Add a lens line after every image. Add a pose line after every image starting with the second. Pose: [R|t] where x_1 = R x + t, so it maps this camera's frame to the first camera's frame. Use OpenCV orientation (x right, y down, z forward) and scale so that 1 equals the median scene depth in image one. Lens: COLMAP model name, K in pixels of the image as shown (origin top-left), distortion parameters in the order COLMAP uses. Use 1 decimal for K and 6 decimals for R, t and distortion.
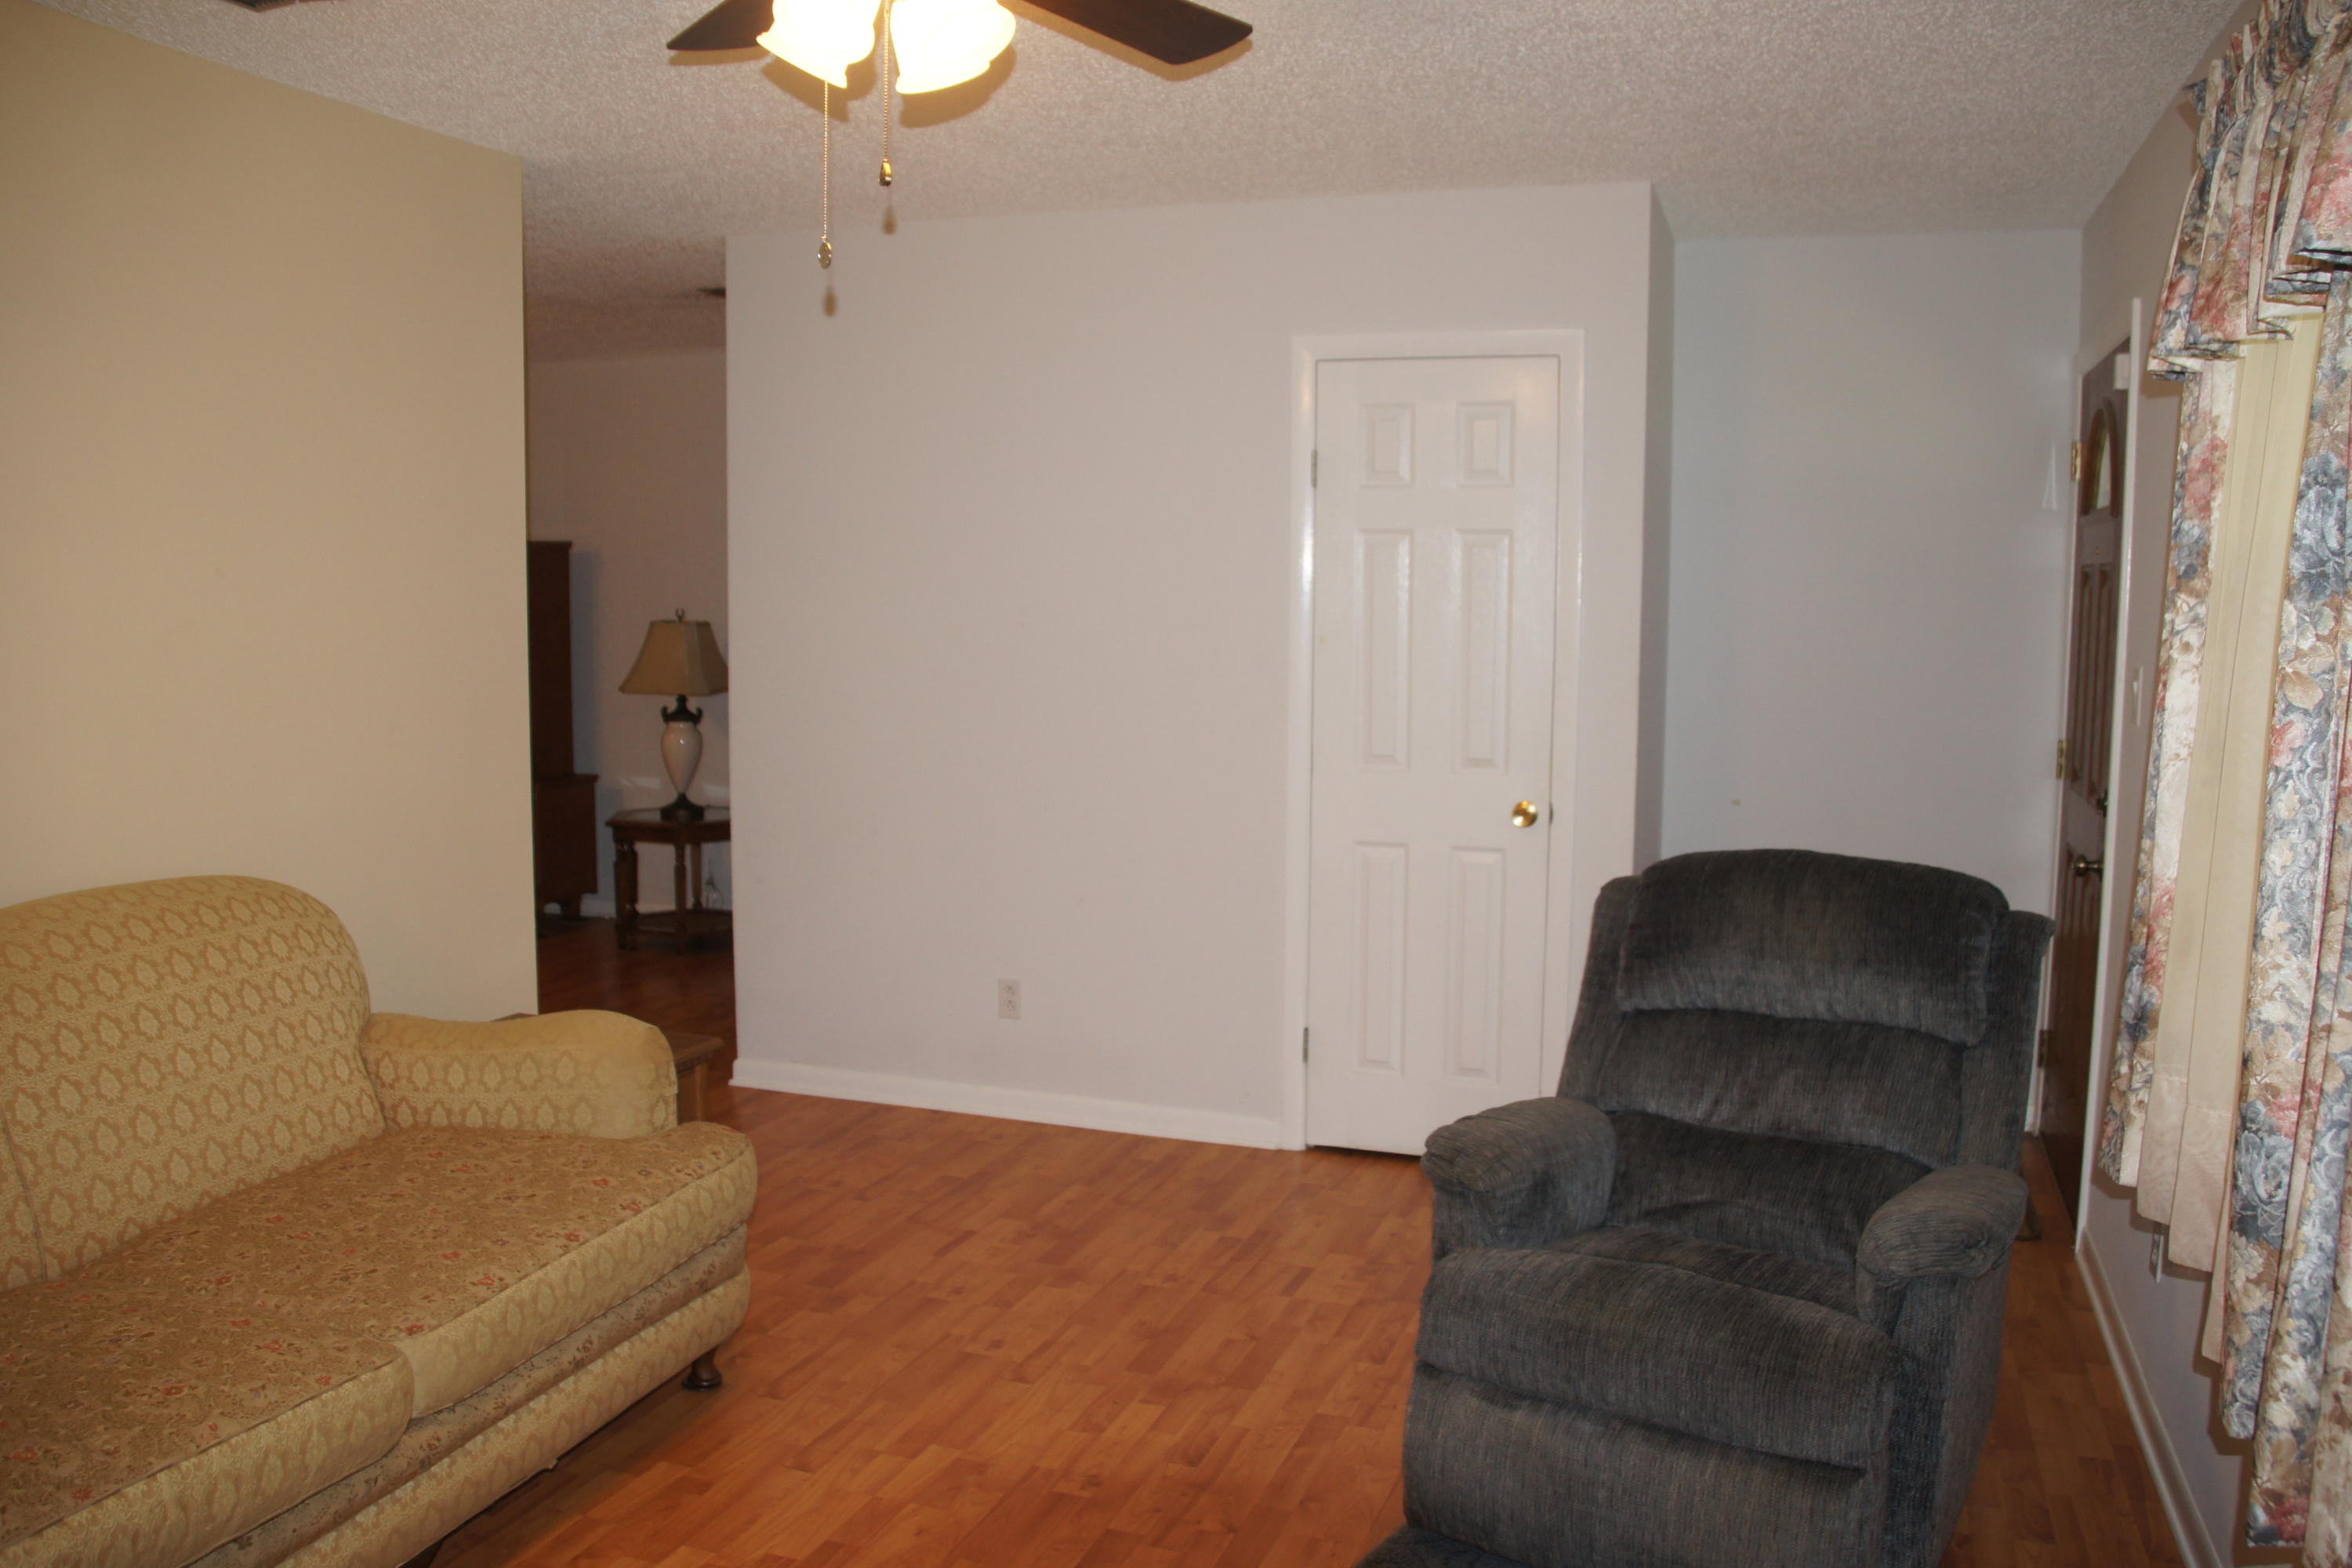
lens RADIAL K [[1912.2, 0, 1173.8], [0, 1912.2, 804.6], [0, 0, 1]] dist [-0.158417, 0.110960]
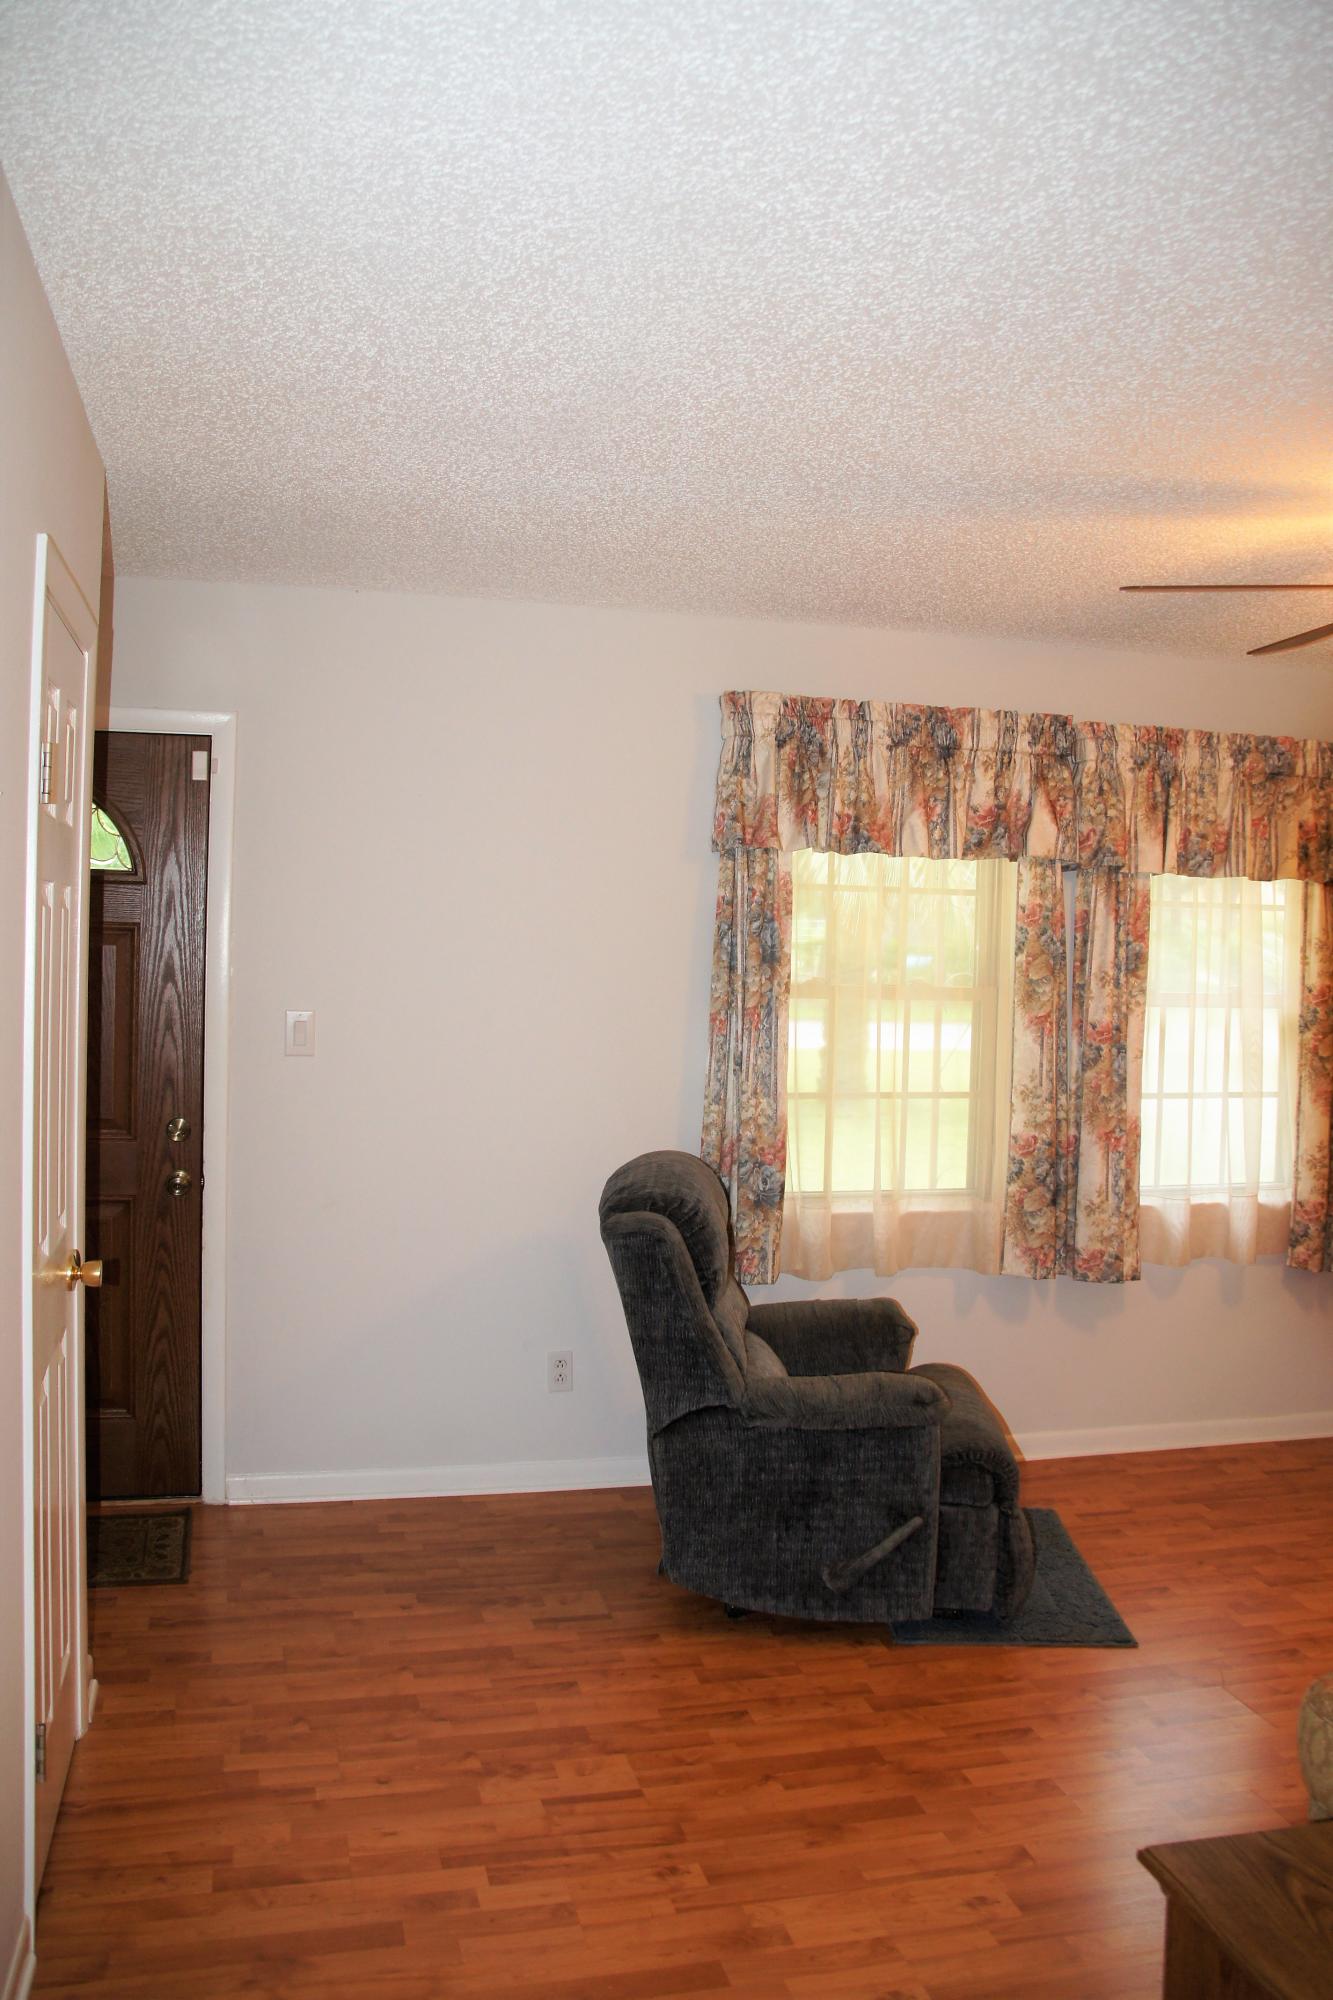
lens RADIAL K [[1642.1, 0, 659.2], [0, 1642.1, 1001.8], [0, 0, 1]] dist [-0.156684, 0.133466]
pose [[-0.555073, -0.057360, 0.829821, -0.661116], [0.062121, 0.991975, 0.110121, -0.225132], [-0.829479, 0.112675, -0.547056, 1.676918]]
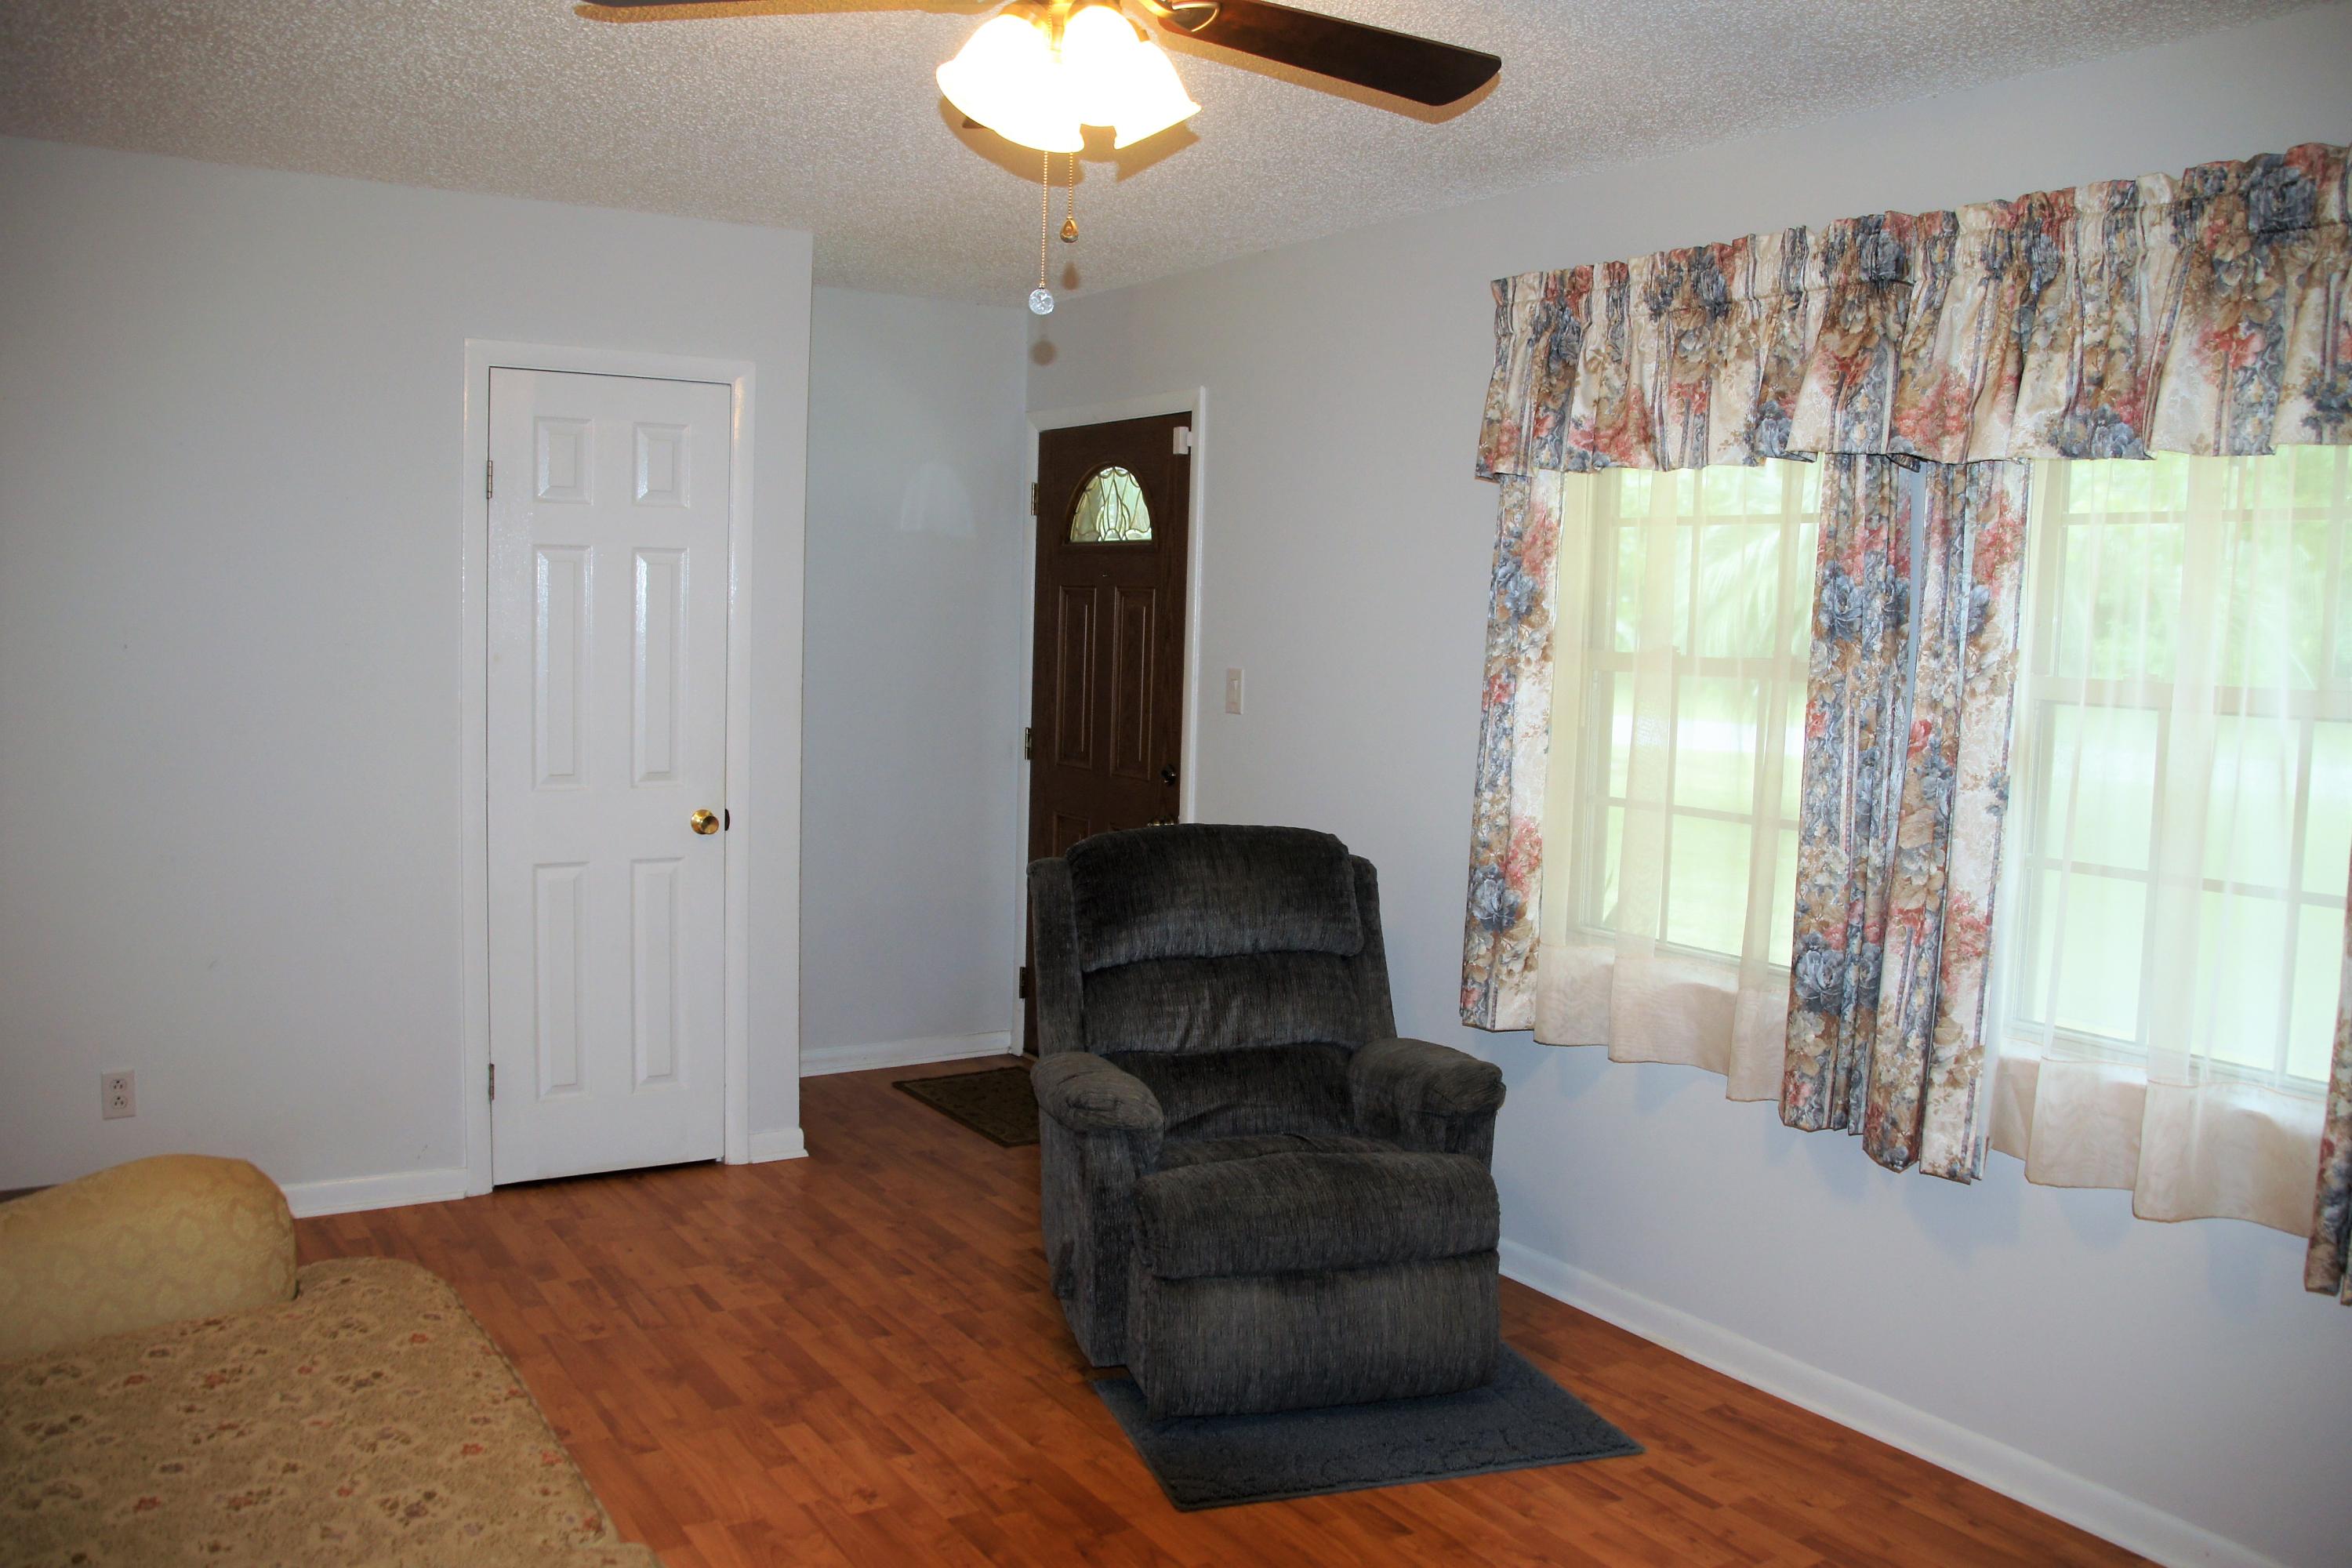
lens RADIAL K [[1931.1, 0, 1188.2], [0, 1931.1, 784.7], [0, 0, 1]] dist [-0.156684, 0.133466]
pose [[0.615950, -0.063930, 0.785187, -0.696936], [0.067329, 0.997327, 0.028385, -0.039542], [-0.784903, 0.035382, 0.618608, 0.209780]]
